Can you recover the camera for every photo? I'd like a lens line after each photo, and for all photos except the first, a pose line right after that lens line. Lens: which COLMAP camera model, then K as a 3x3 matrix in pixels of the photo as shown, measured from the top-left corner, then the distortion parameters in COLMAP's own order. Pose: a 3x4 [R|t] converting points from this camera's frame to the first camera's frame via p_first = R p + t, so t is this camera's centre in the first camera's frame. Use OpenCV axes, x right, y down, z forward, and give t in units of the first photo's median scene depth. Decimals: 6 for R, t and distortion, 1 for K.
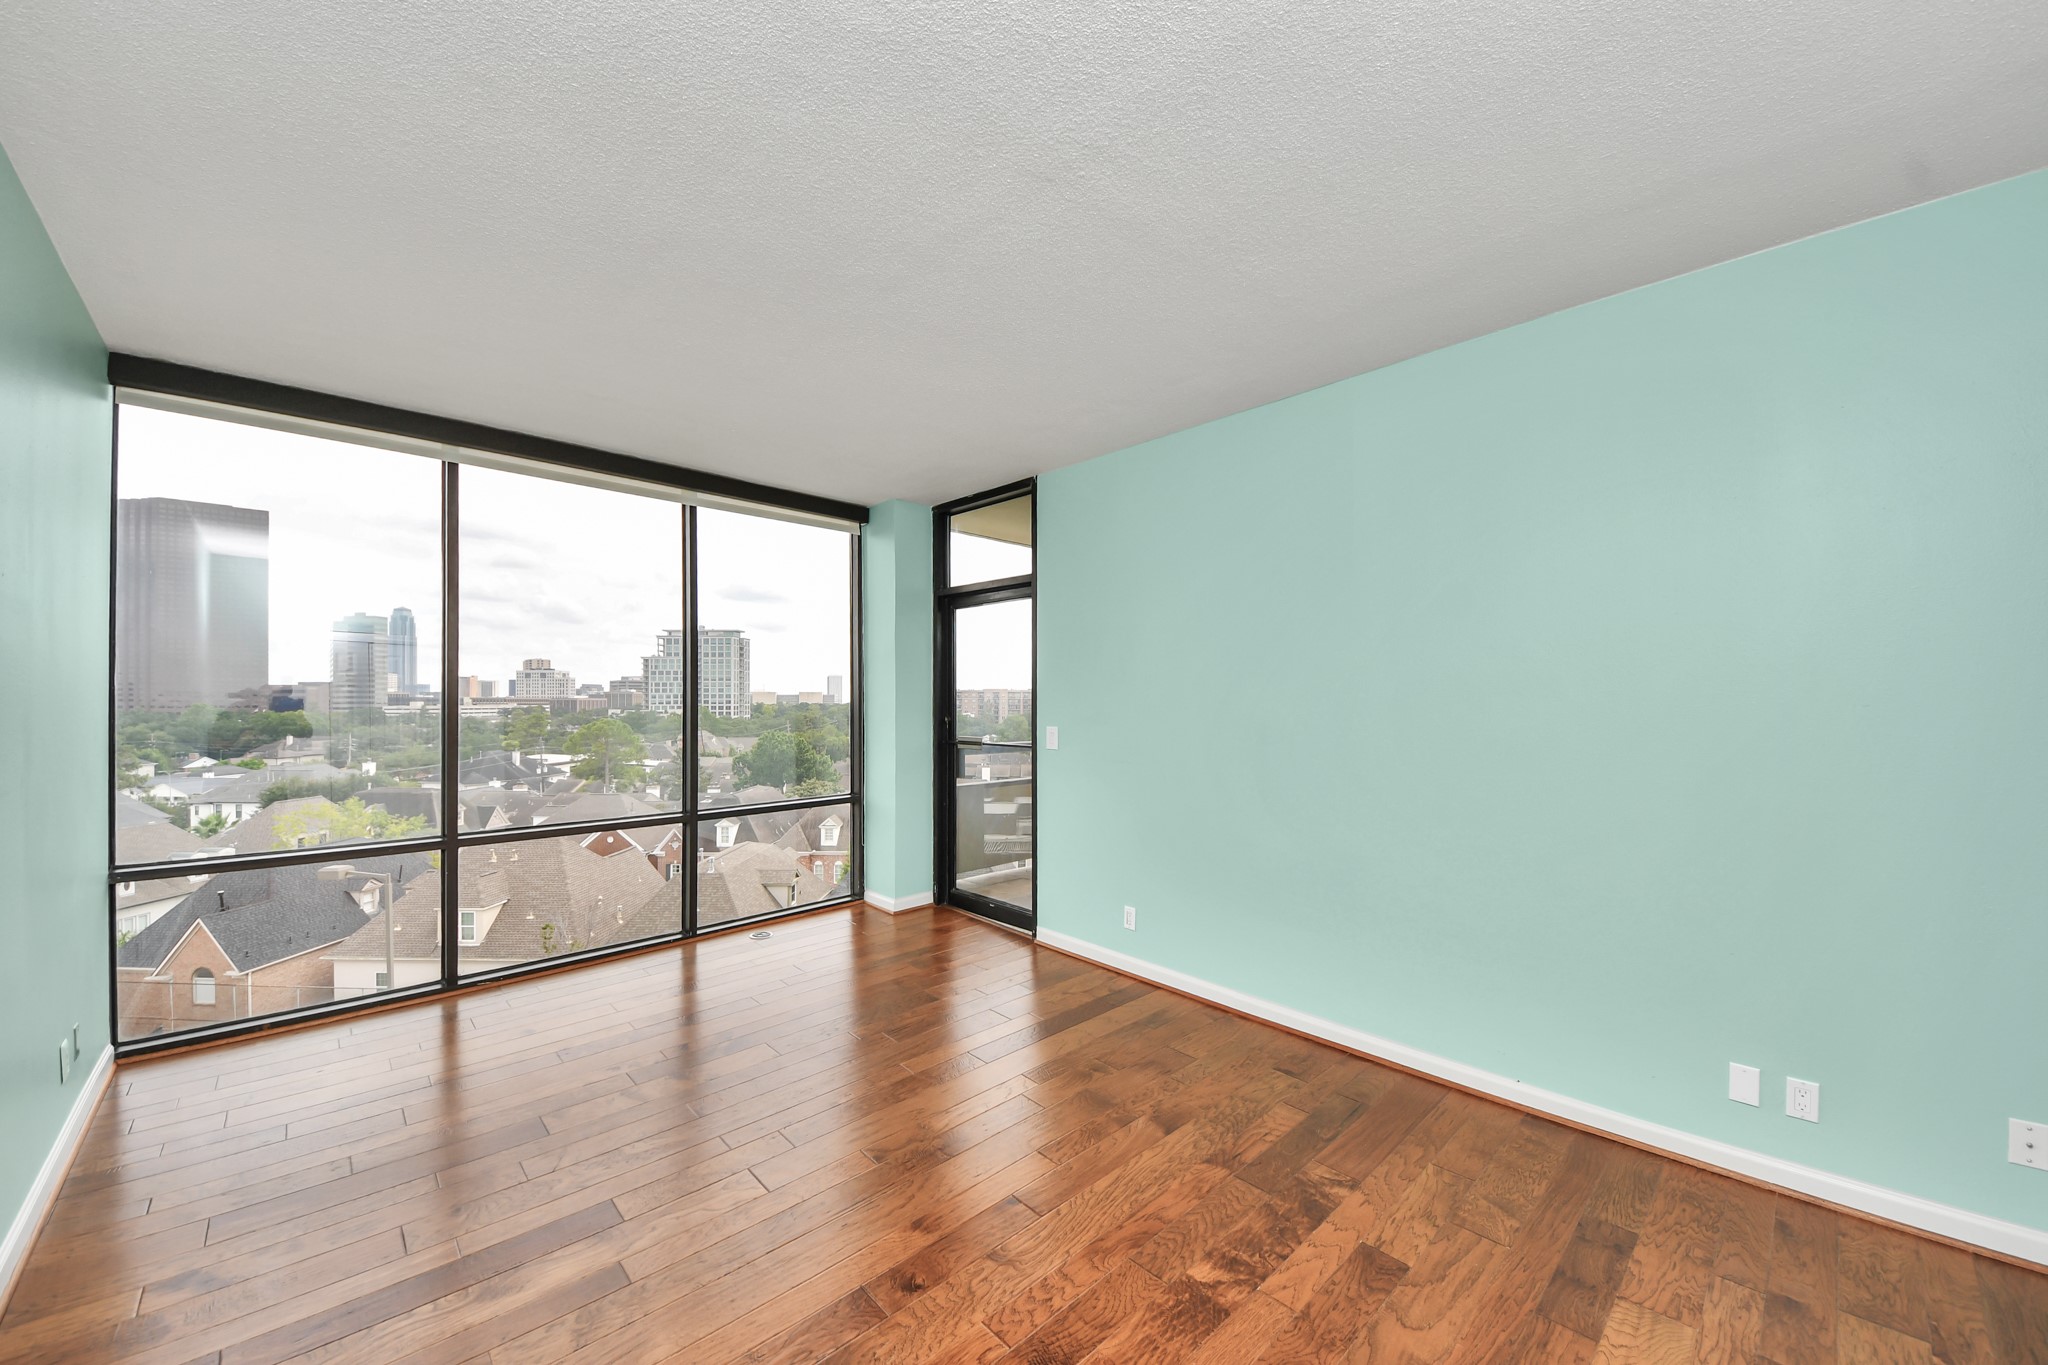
lens RADIAL K [[741.5, 0, 1024.0], [0, 741.5, 682.5], [0, 0, 1]] dist [-0.013467, -0.000297]
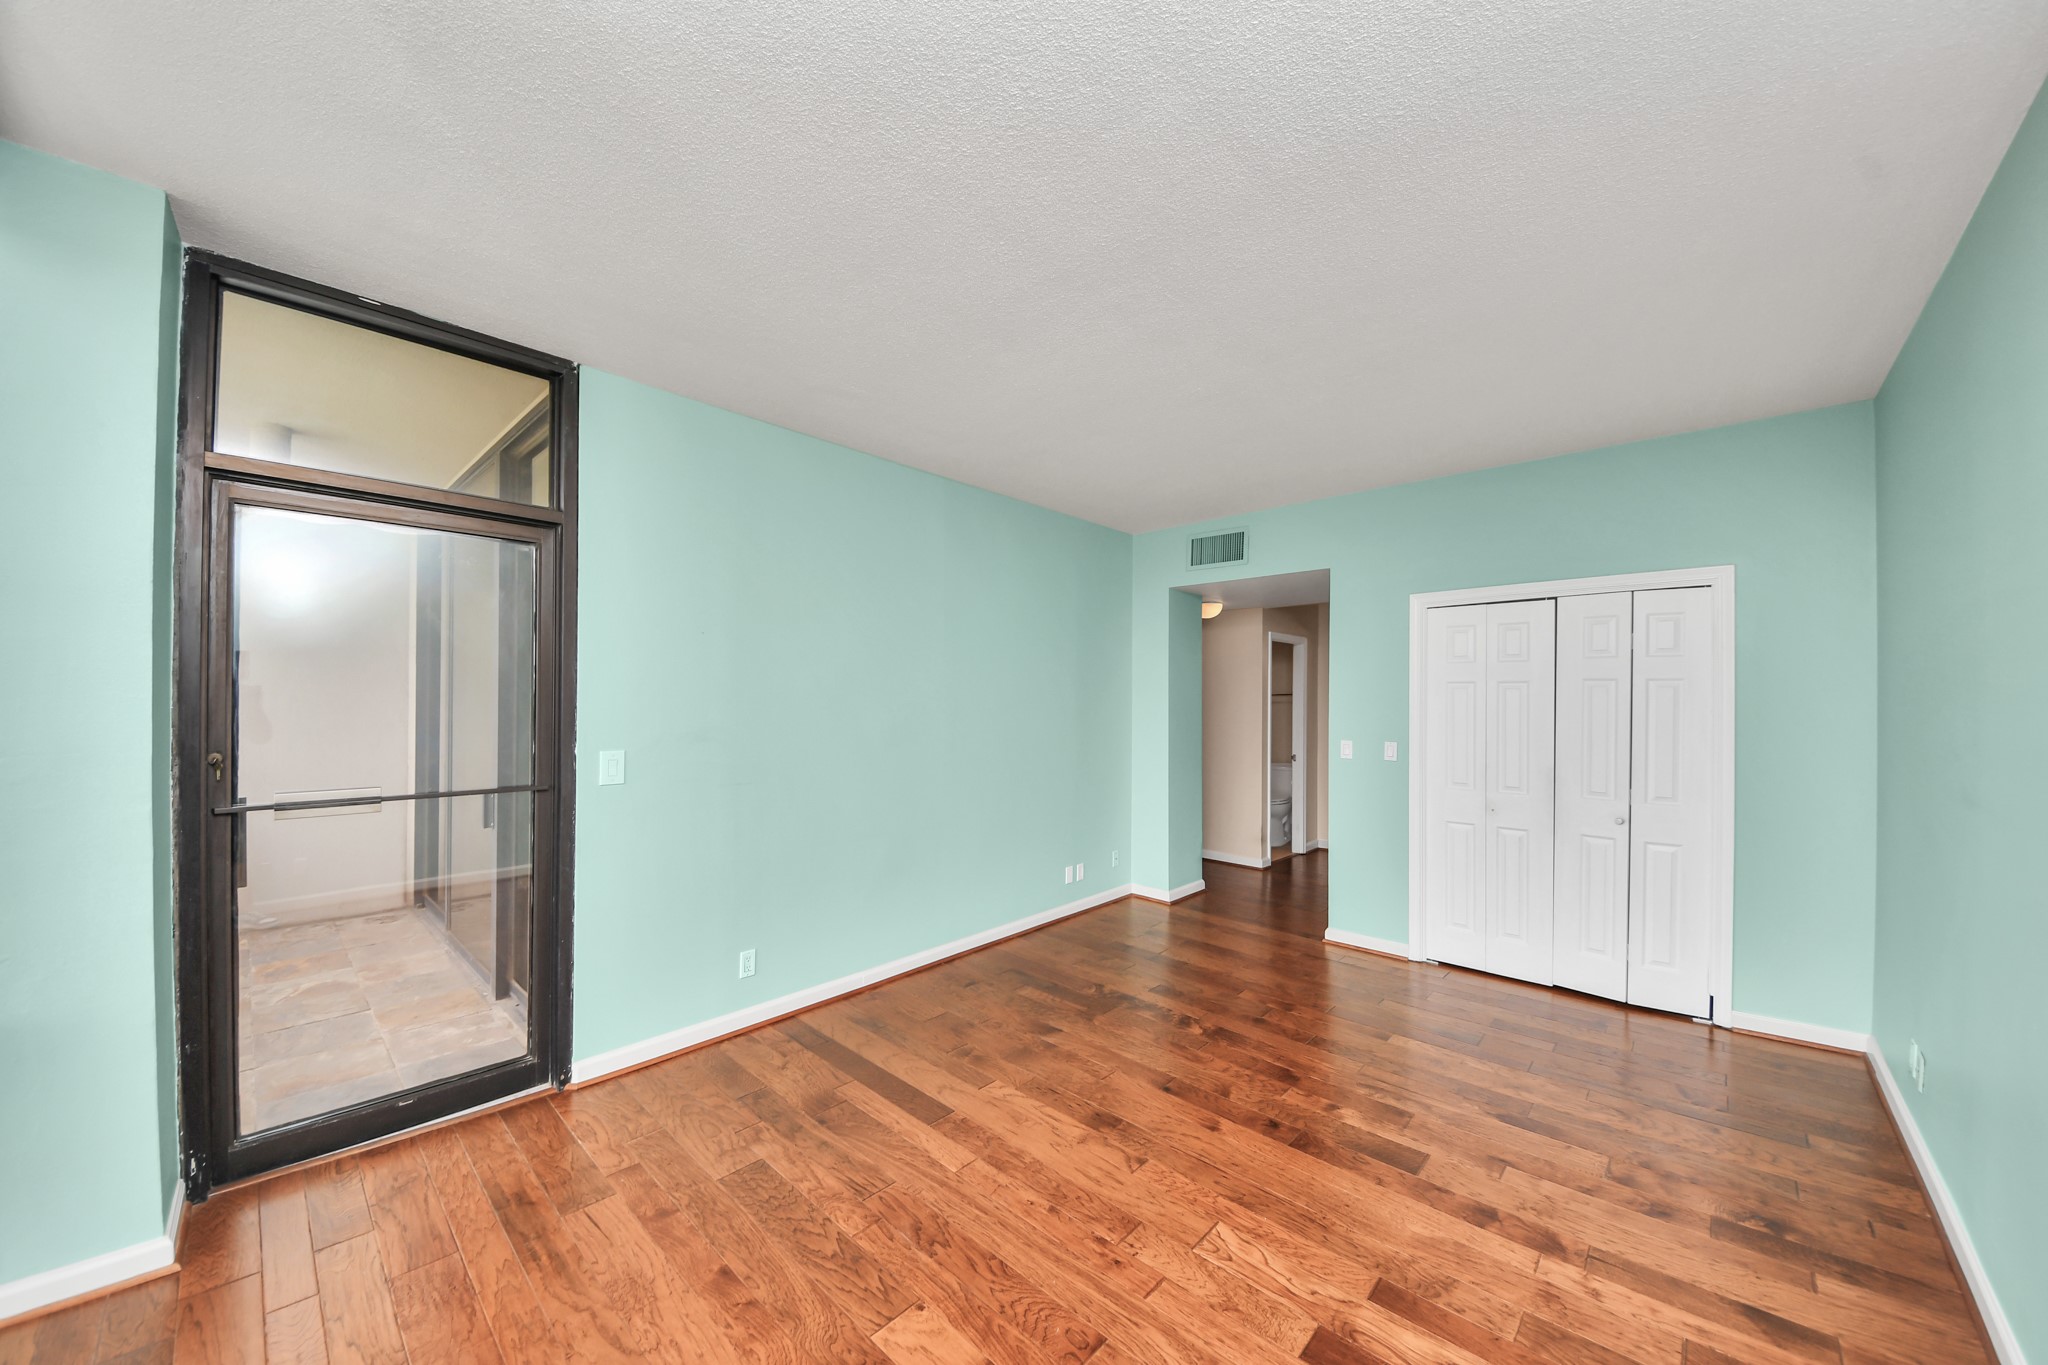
lens RADIAL K [[741.5, 0, 1024.0], [0, 741.5, 682.5], [0, 0, 1]] dist [-0.013467, -0.000297]
pose [[-0.059613, 0.006380, 0.998201, -1.057776], [-0.019839, 0.999774, -0.007575, -0.004010], [-0.998024, -0.020255, -0.059473, 1.081148]]
